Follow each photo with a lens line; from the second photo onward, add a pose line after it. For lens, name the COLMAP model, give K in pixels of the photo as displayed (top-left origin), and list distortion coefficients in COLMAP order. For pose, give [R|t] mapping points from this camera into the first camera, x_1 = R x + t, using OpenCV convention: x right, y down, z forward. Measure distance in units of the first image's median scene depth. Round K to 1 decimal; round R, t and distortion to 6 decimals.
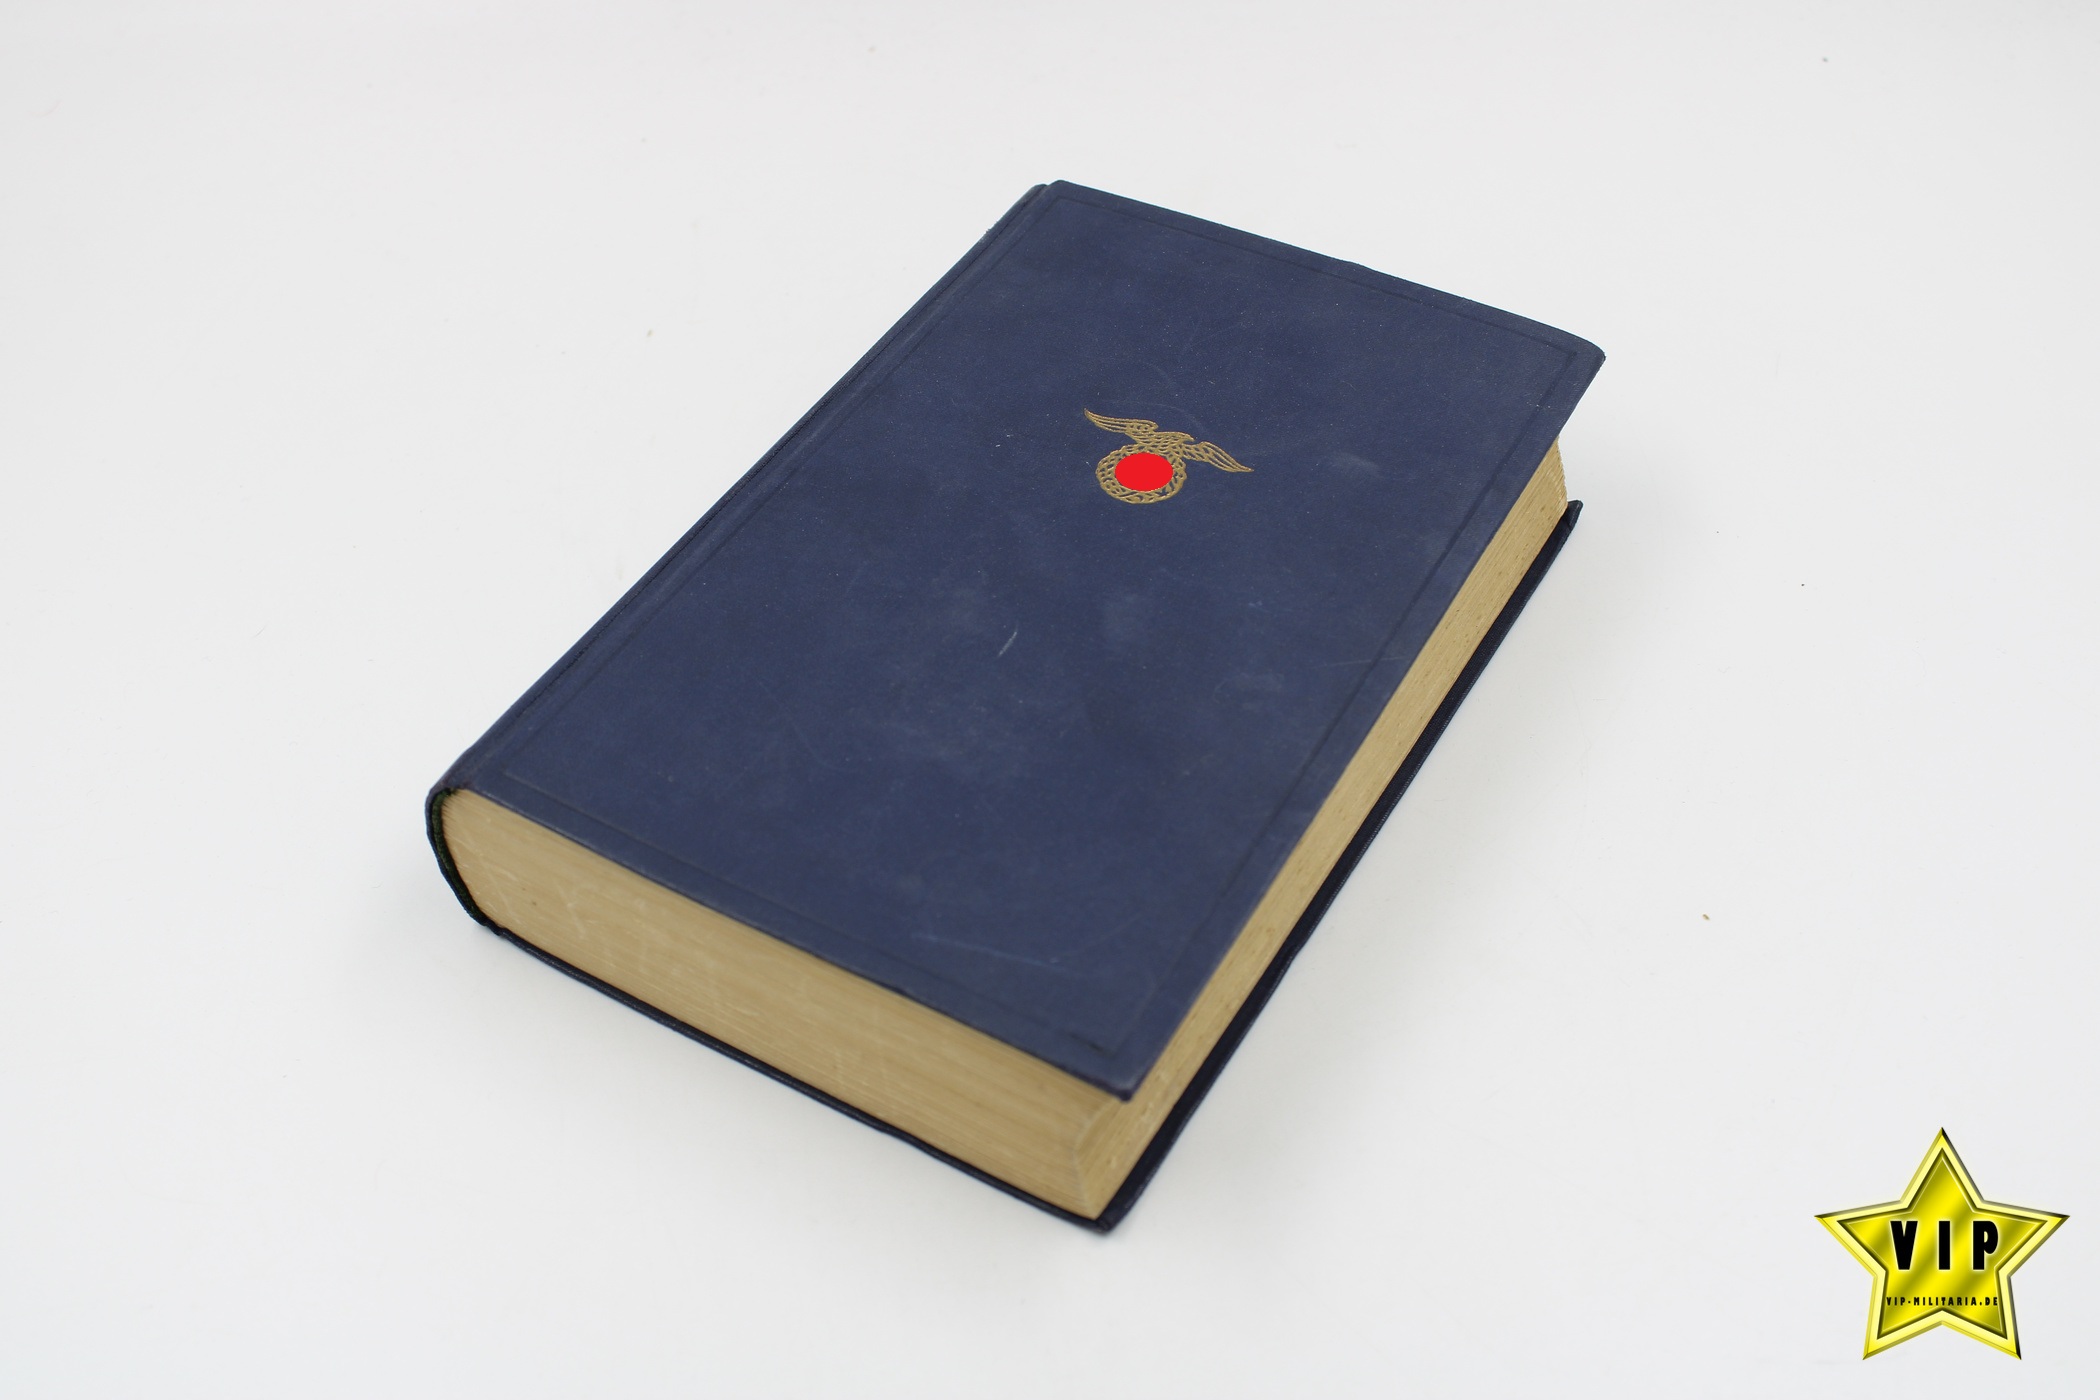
lens RADIAL K [[2554.6, 0, 1050.0], [0, 2554.6, 700.0], [0, 0, 1]] dist [-0.281155, -0.001972]
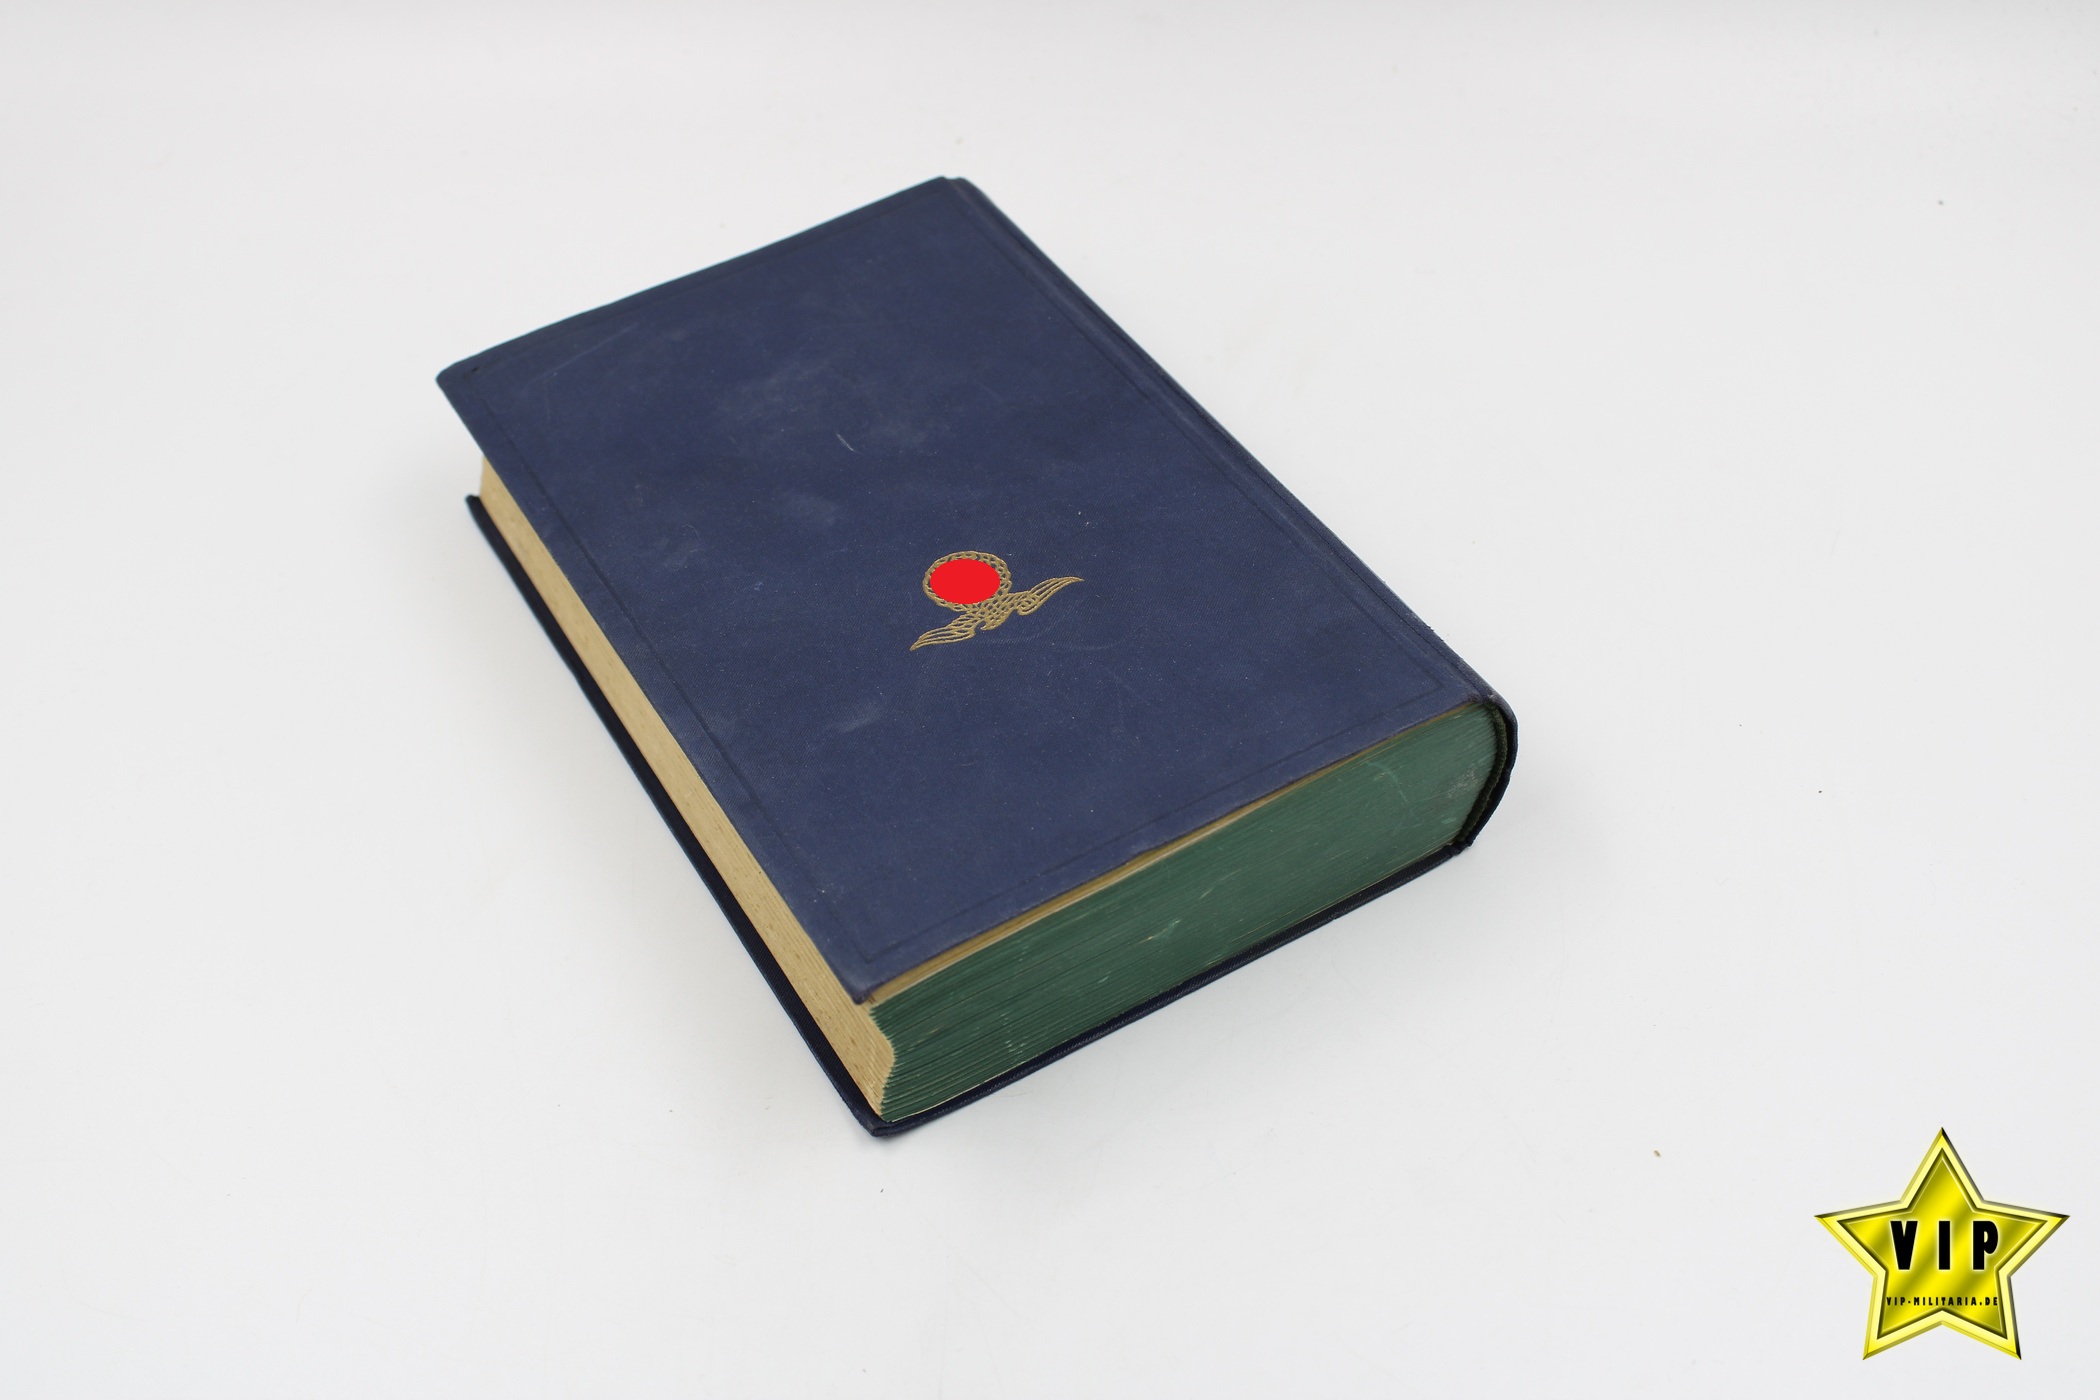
lens RADIAL K [[2554.6, 0, 1050.0], [0, 2554.6, 700.0], [0, 0, 1]] dist [-0.281155, -0.001972]
pose [[-0.512791, 0.629131, -0.584158, 0.640041], [-0.568219, 0.261350, 0.780271, -0.884637], [0.643562, 0.732046, 0.223466, 0.828172]]
